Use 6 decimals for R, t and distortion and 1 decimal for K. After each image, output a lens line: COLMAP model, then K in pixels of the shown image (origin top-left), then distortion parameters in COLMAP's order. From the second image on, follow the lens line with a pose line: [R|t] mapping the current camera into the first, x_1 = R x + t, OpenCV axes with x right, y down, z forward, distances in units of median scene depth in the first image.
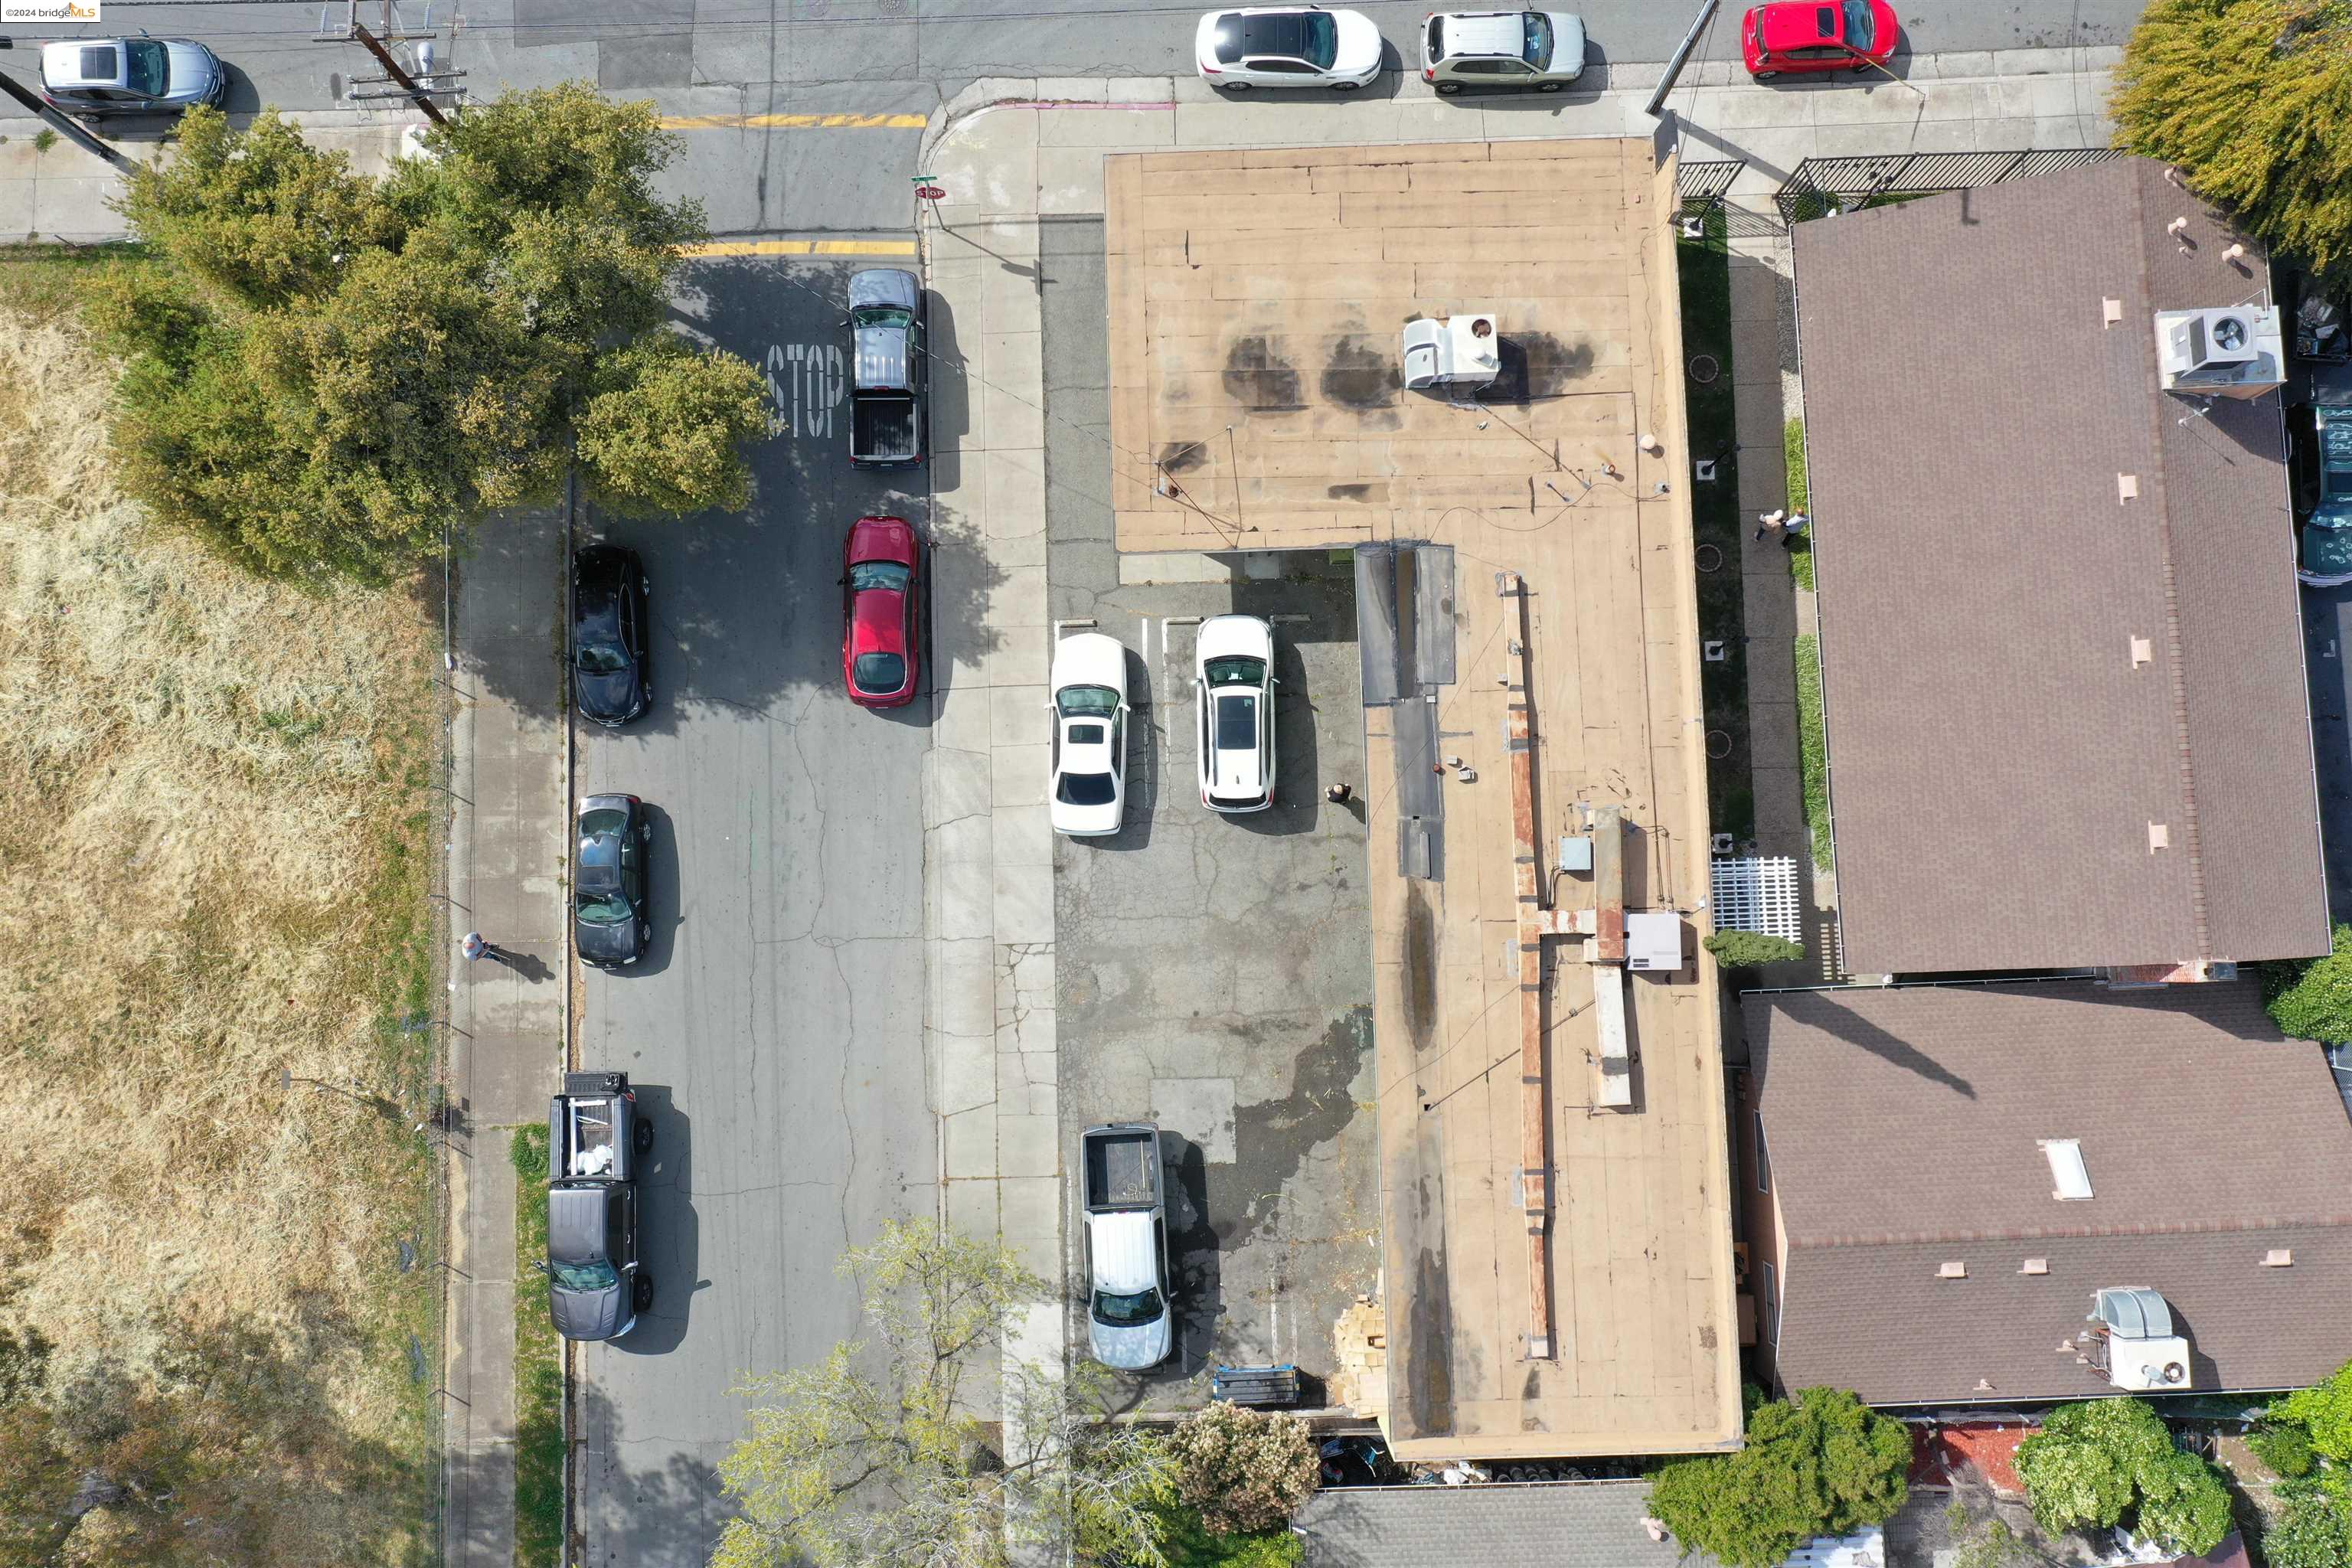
lens RADIAL K [[1872.7, 0, 1172.4], [0, 1872.7, 781.2], [0, 0, 1]] dist [0.009535, 0.005857]
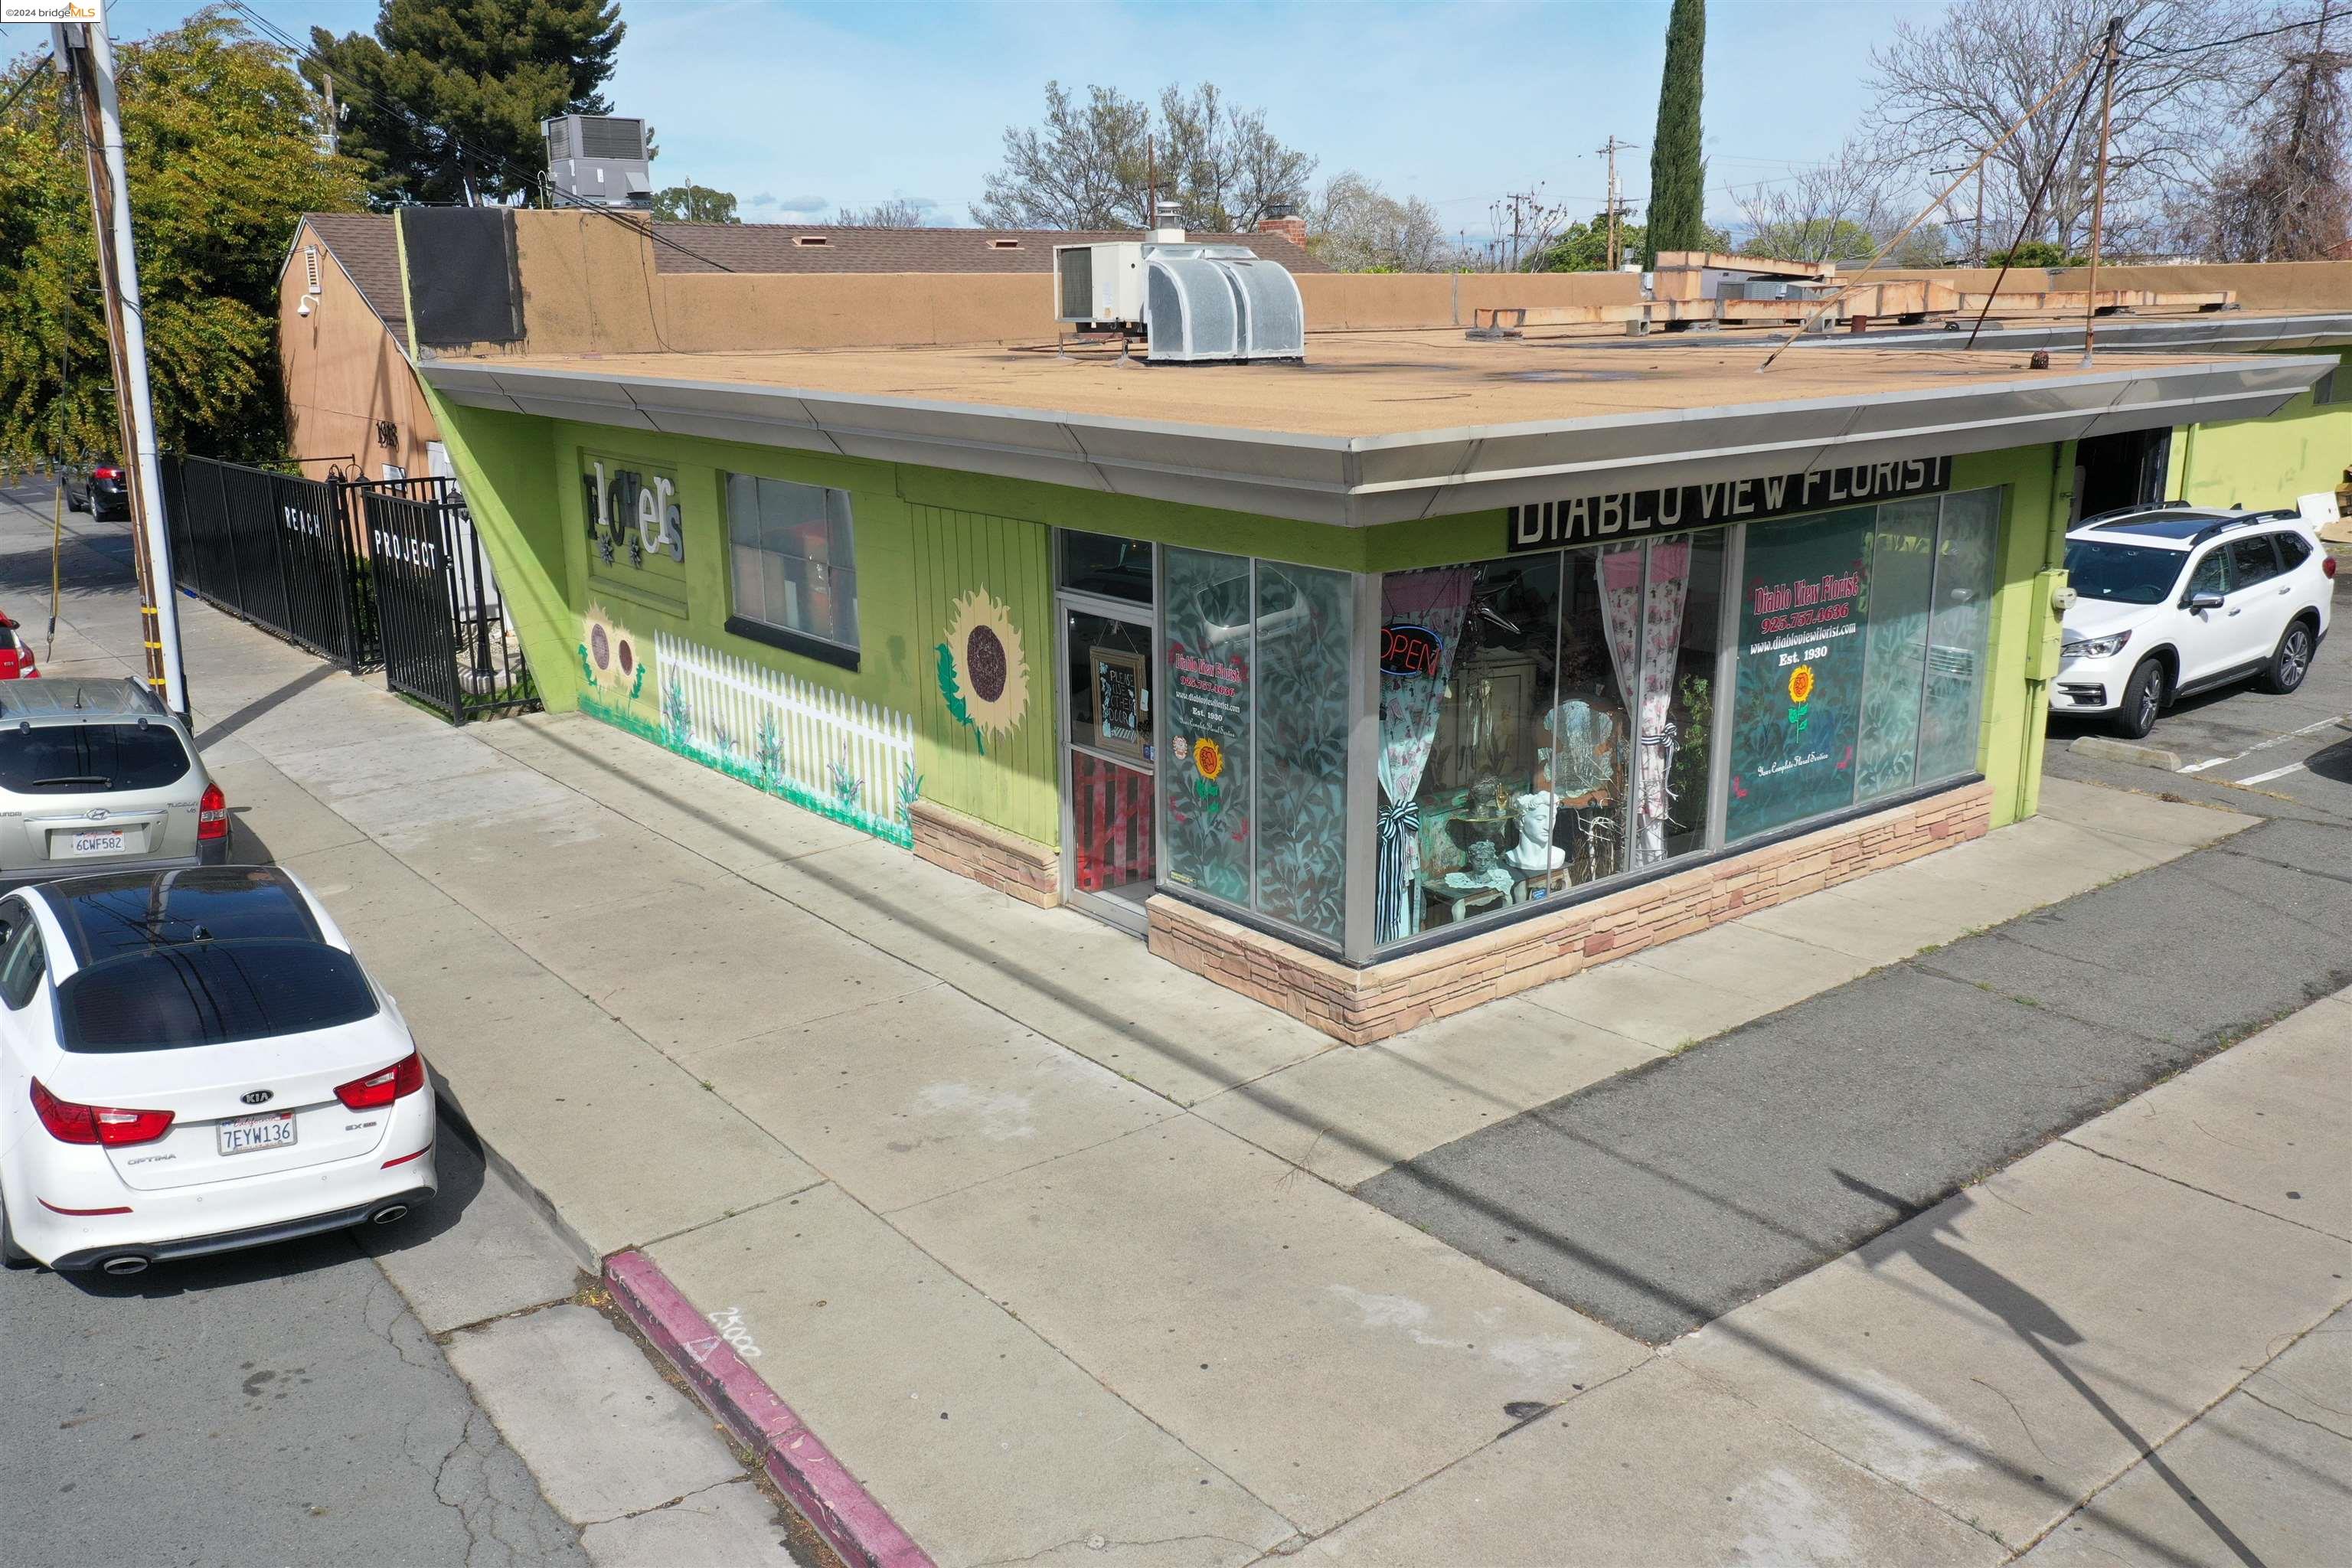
lens RADIAL K [[1872.7, 0, 1167.9], [0, 1872.7, 786.2], [0, 0, 1]] dist [0.009535, 0.005857]
pose [[-0.586441, -0.190208, 0.787342, -0.169807], [0.807730, -0.064732, 0.585988, -0.447516], [-0.060494, 0.979607, 0.191598, 0.983442]]
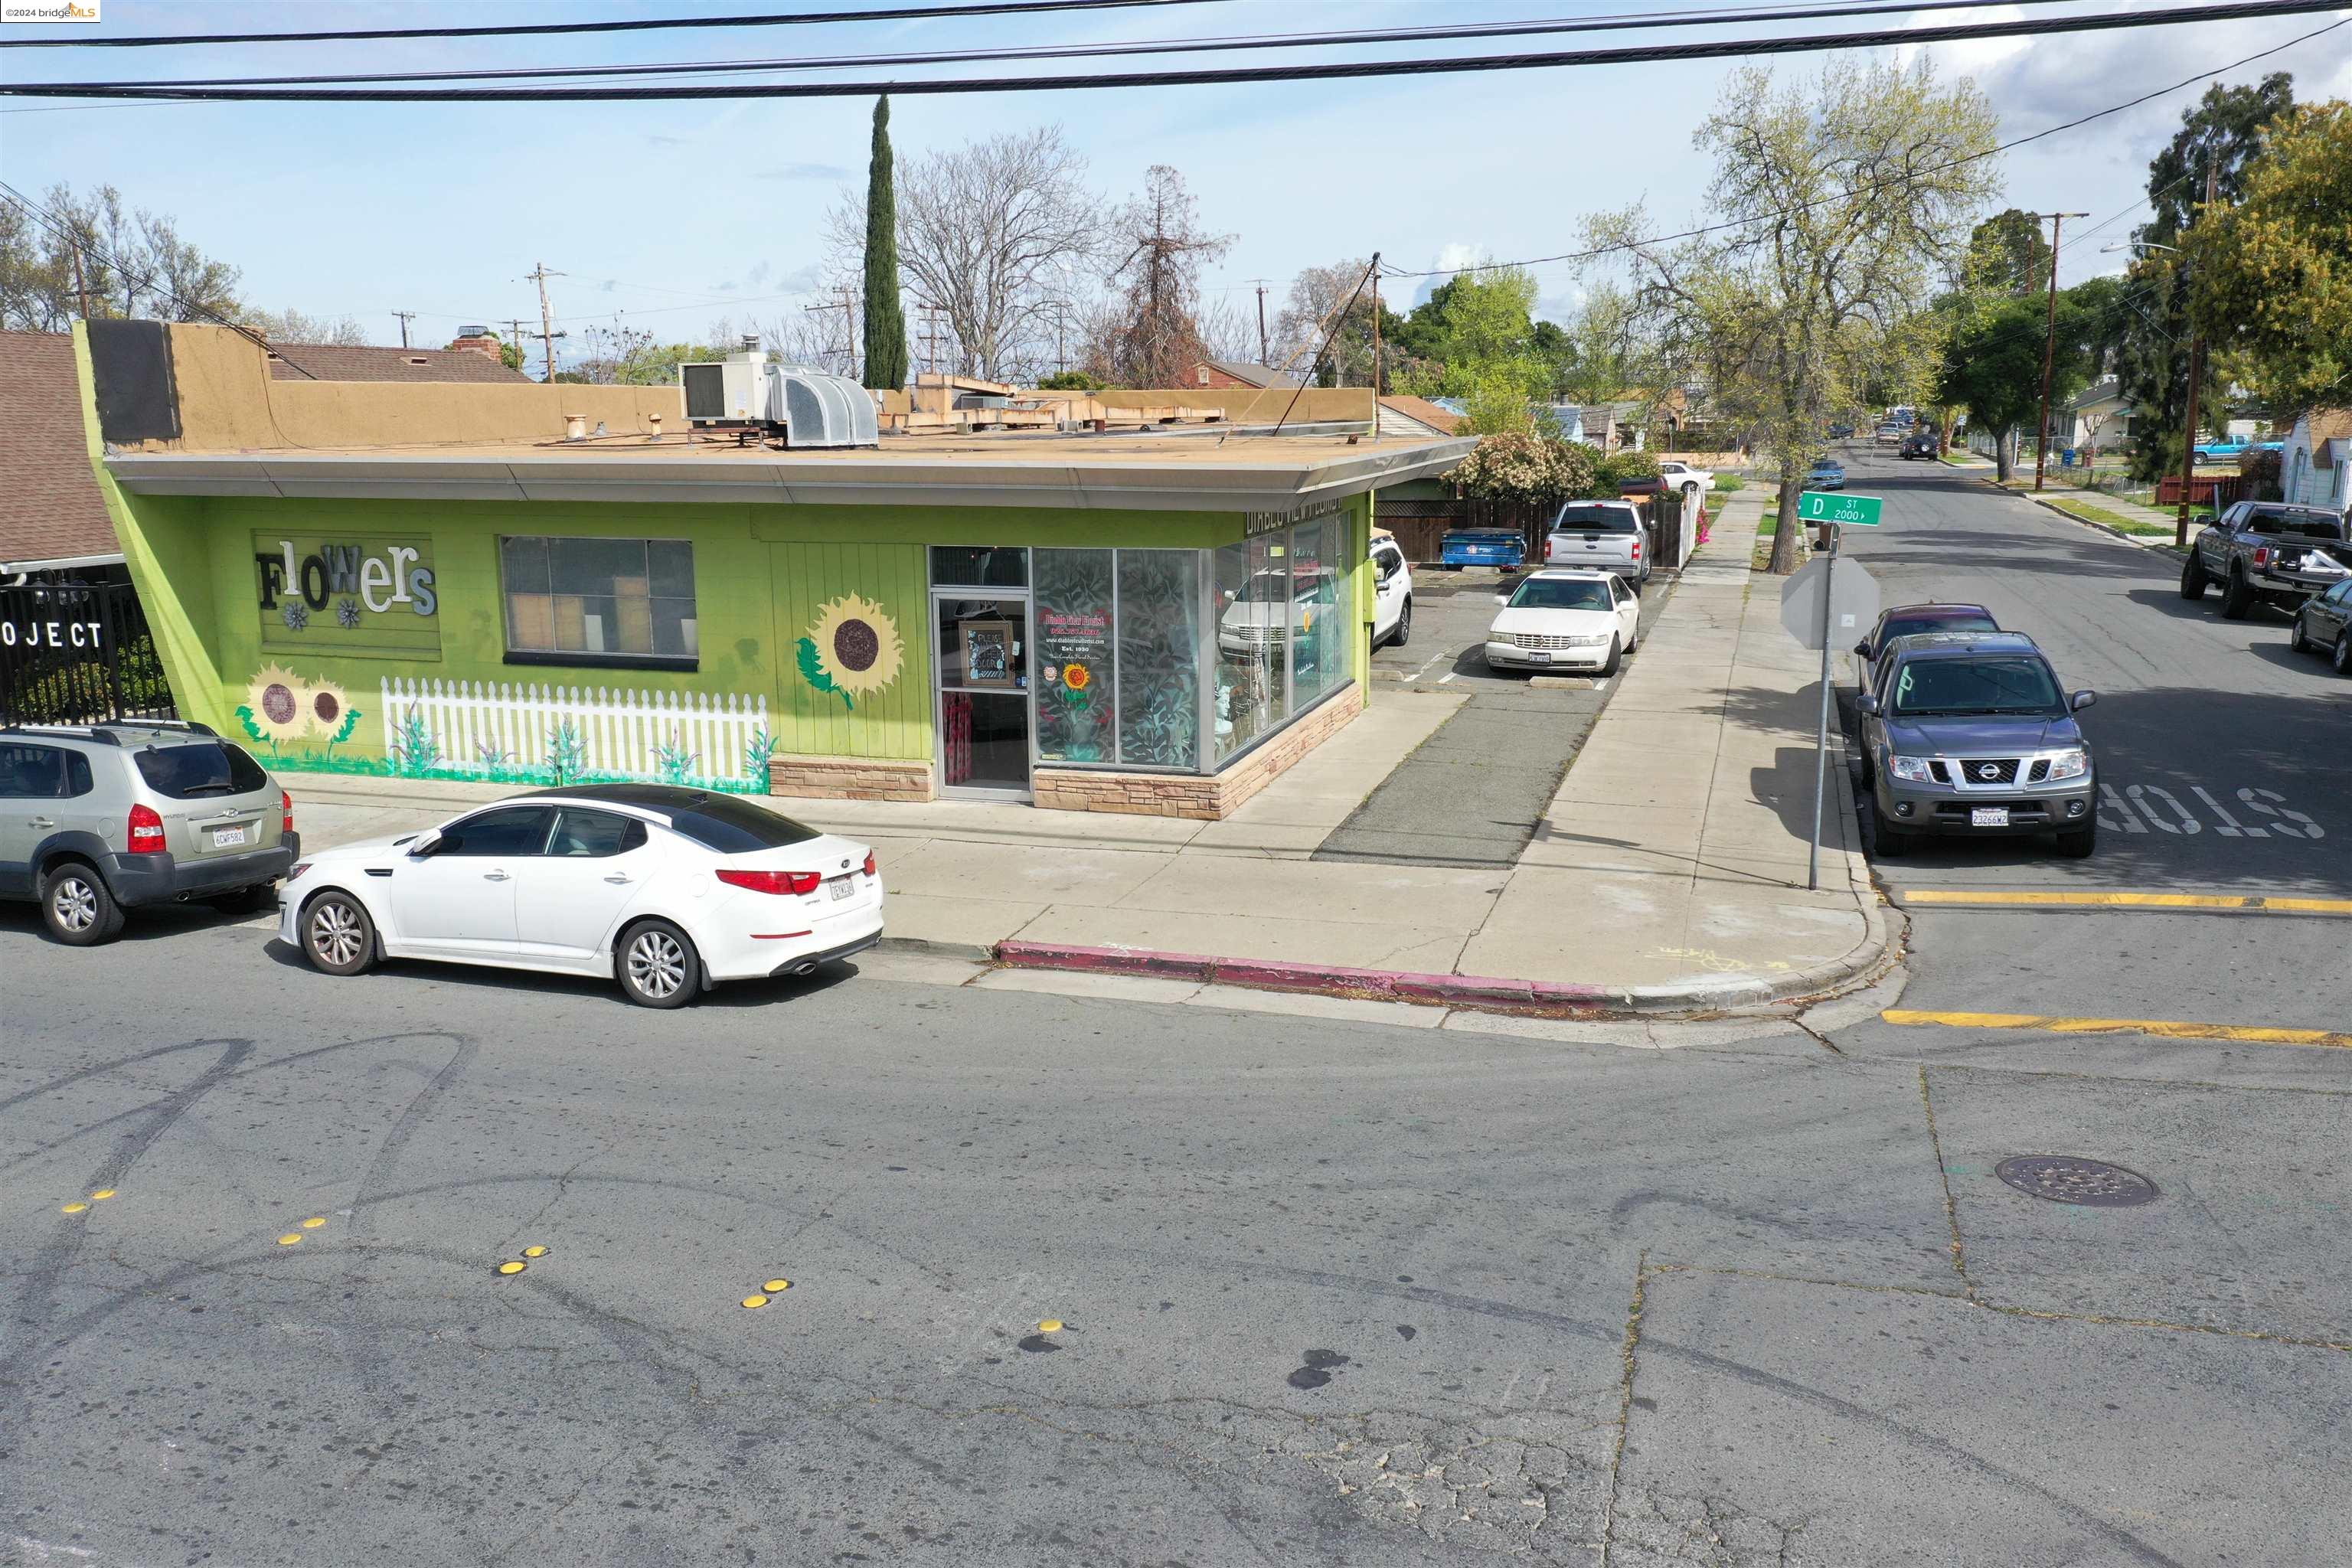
lens RADIAL K [[1872.7, 0, 1180.9], [0, 1872.7, 795.5], [0, 0, 1]] dist [0.009535, 0.005857]
pose [[-0.945280, -0.049570, 0.322472, -0.130160], [0.325960, -0.101183, 0.939953, -0.674792], [-0.013965, 0.993632, 0.111804, 1.007146]]
